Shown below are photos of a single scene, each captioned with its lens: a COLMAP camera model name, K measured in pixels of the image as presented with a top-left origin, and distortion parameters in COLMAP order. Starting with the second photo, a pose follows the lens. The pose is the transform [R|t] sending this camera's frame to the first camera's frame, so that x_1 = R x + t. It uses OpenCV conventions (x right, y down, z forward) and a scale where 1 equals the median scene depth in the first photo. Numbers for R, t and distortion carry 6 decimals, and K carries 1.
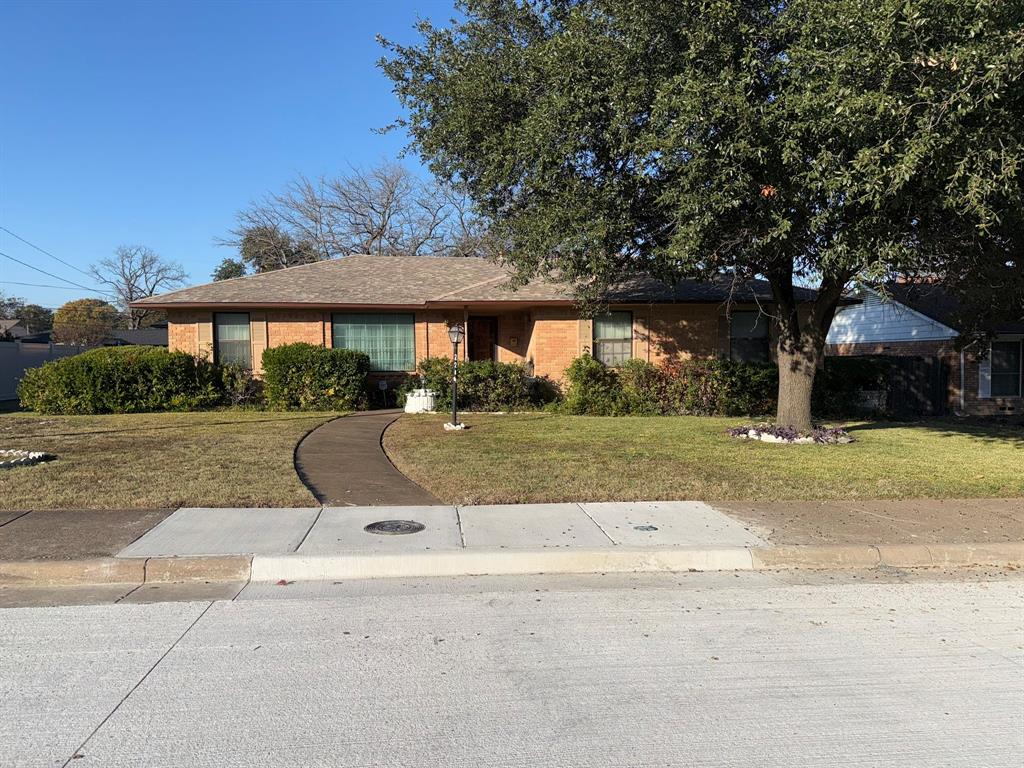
lens RADIAL K [[805.5, 0, 514.5], [0, 805.5, 388.1], [0, 0, 1]] dist [0.055274, -0.015666]
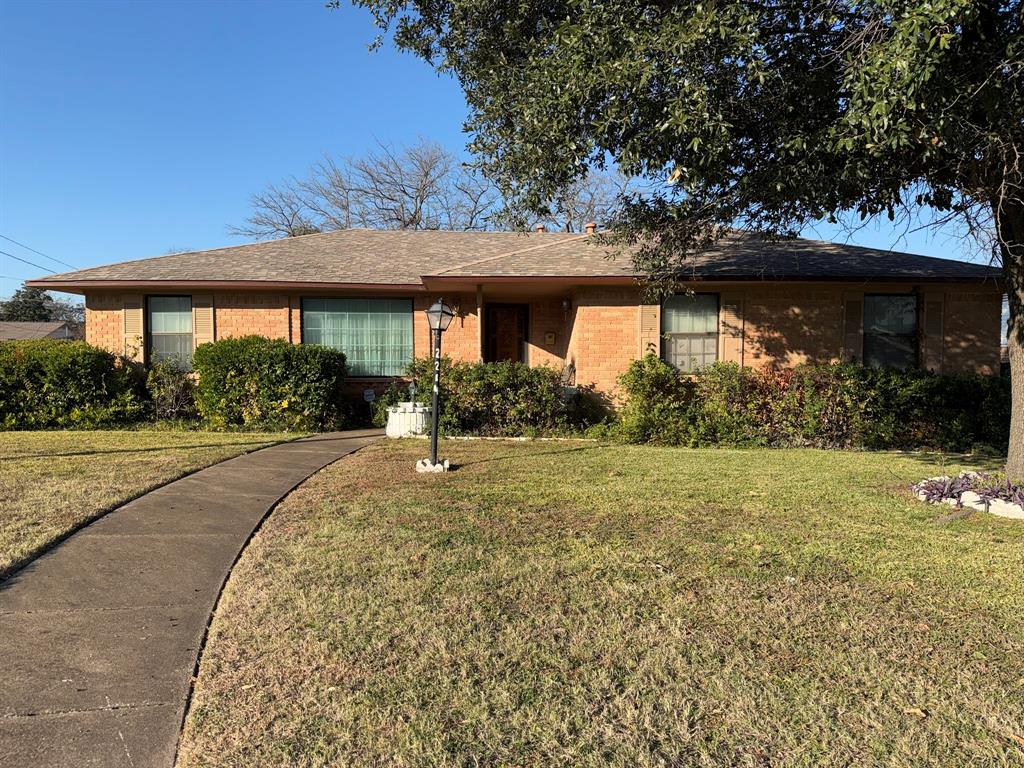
lens RADIAL K [[805.5, 0, 492.2], [0, 805.5, 378.7], [0, 0, 1]] dist [0.055274, -0.015666]
pose [[0.994721, 0.010473, -0.102080, 0.024646], [-0.012634, 0.999709, -0.020549, -0.005333], [0.101835, 0.021730, 0.994564, 0.301446]]
